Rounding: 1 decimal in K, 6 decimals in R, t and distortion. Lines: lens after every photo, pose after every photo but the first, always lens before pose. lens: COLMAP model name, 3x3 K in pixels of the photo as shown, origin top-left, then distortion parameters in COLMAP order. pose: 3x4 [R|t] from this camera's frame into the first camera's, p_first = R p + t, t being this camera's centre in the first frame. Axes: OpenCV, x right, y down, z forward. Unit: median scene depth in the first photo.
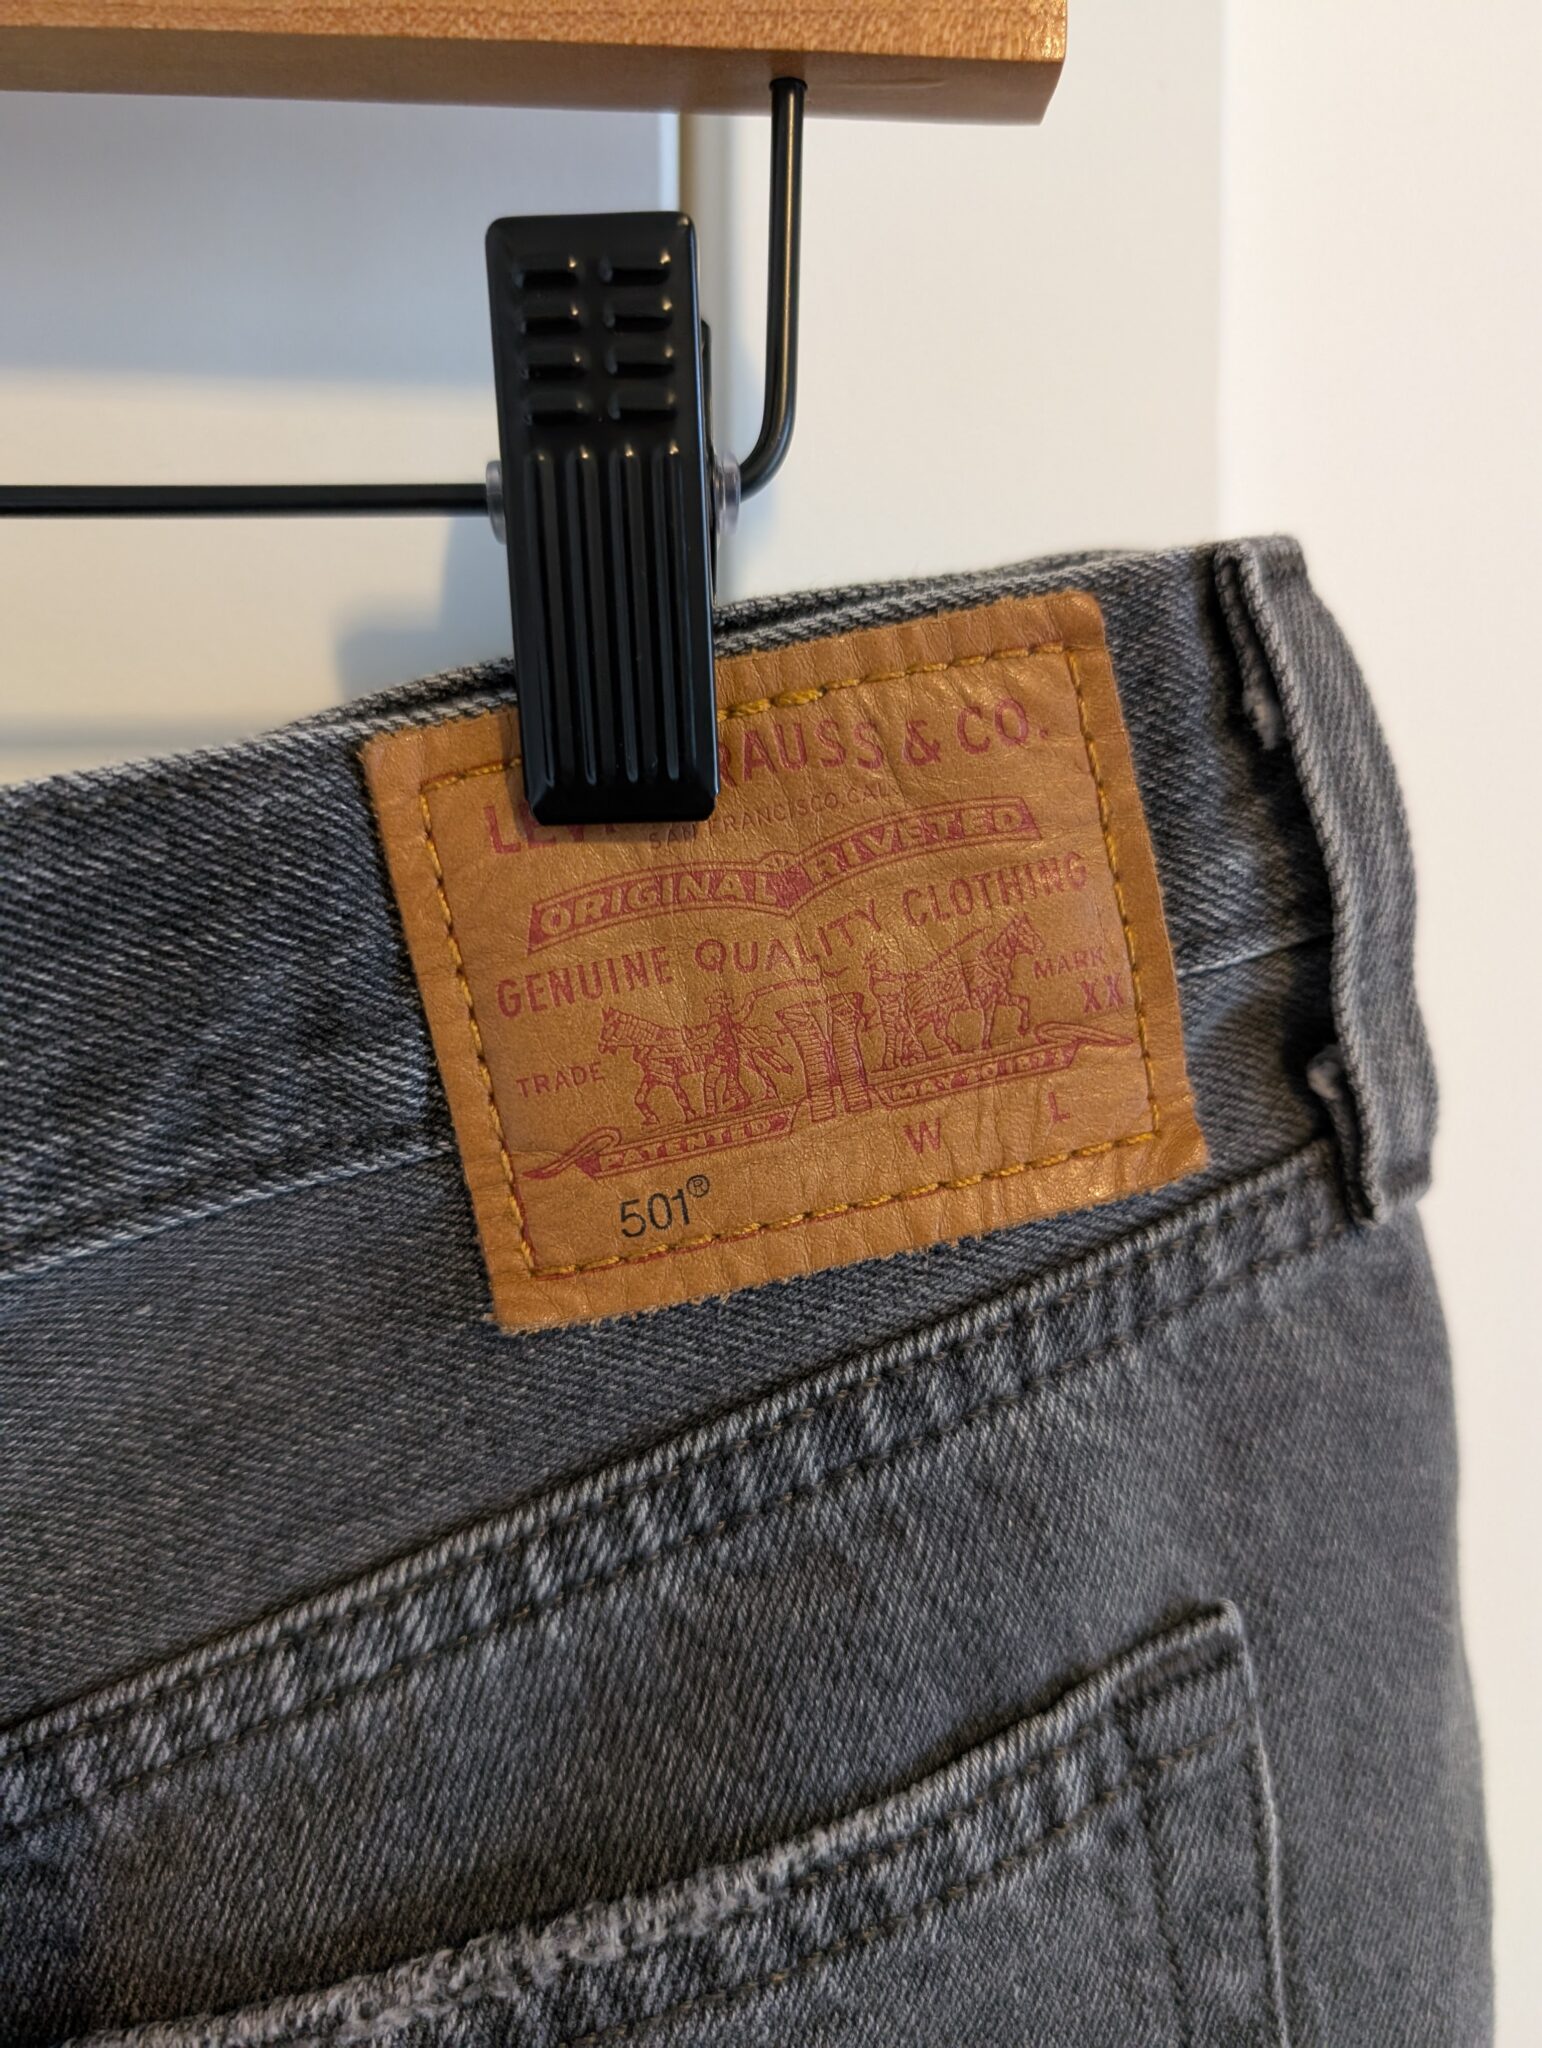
lens RADIAL K [[1426.0, 0, 771.0], [0, 1426.0, 1024.0], [0, 0, 1]] dist [0.003191, -0.033555]
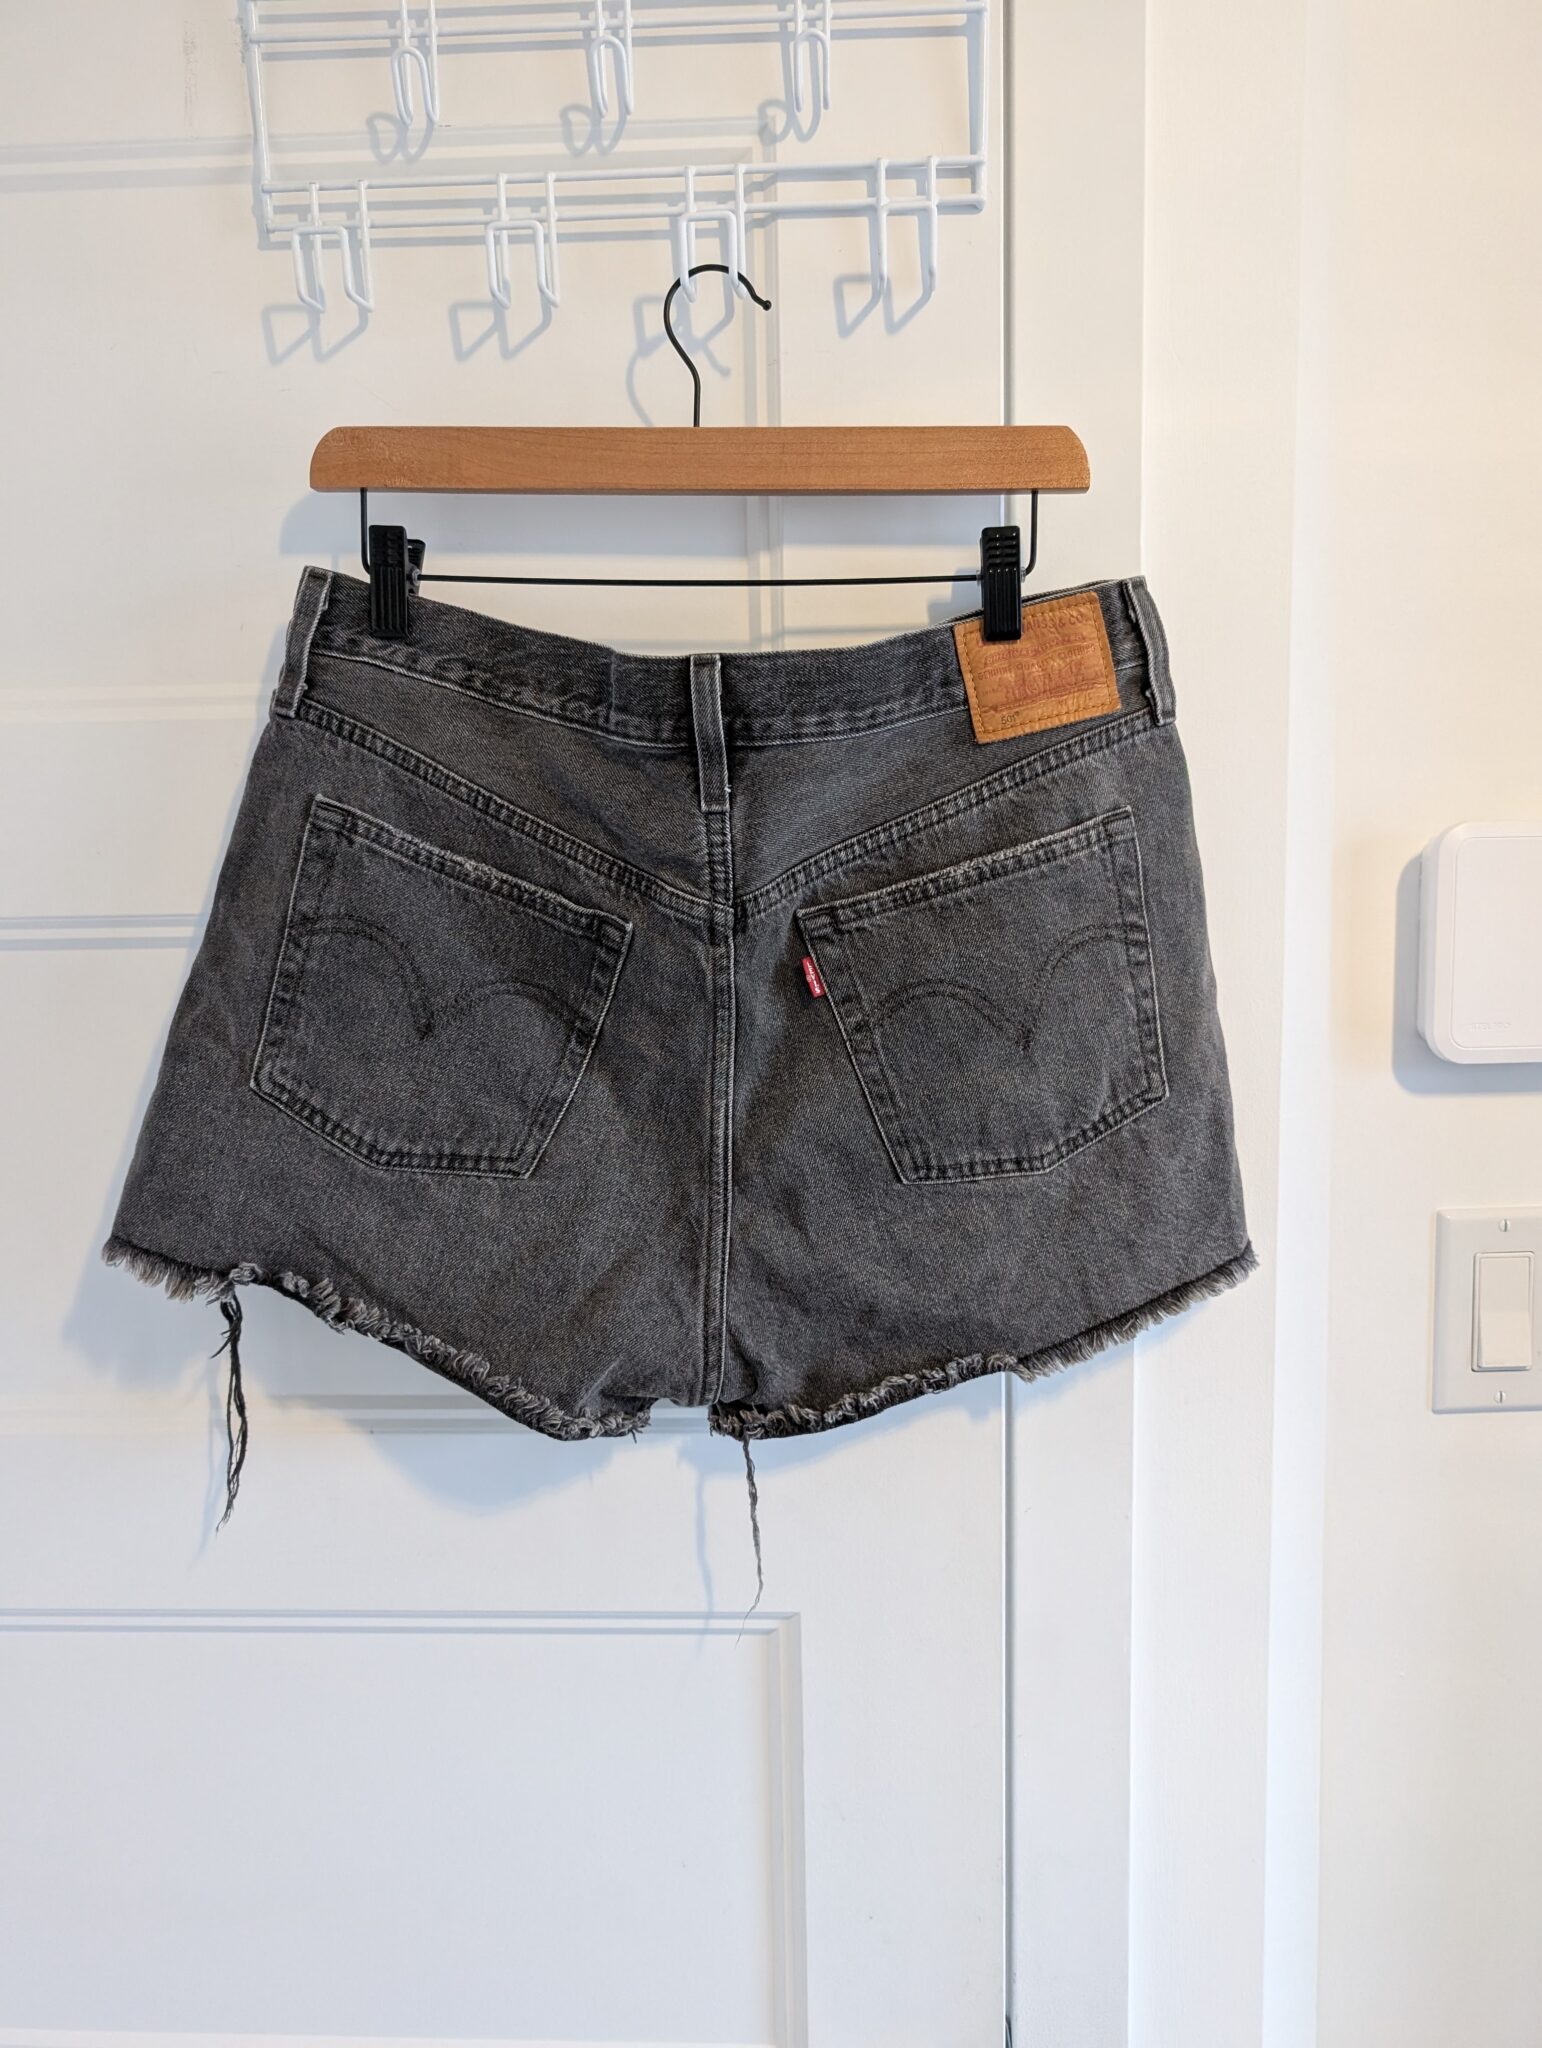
lens RADIAL K [[1426.0, 0, 771.0], [0, 1426.0, 1024.0], [0, 0, 1]] dist [0.003191, -0.033555]
pose [[0.994326, -0.007173, -0.106137, -0.385872], [0.012218, 0.998822, 0.046956, 0.956591], [0.105675, -0.047986, 0.993242, -4.134916]]
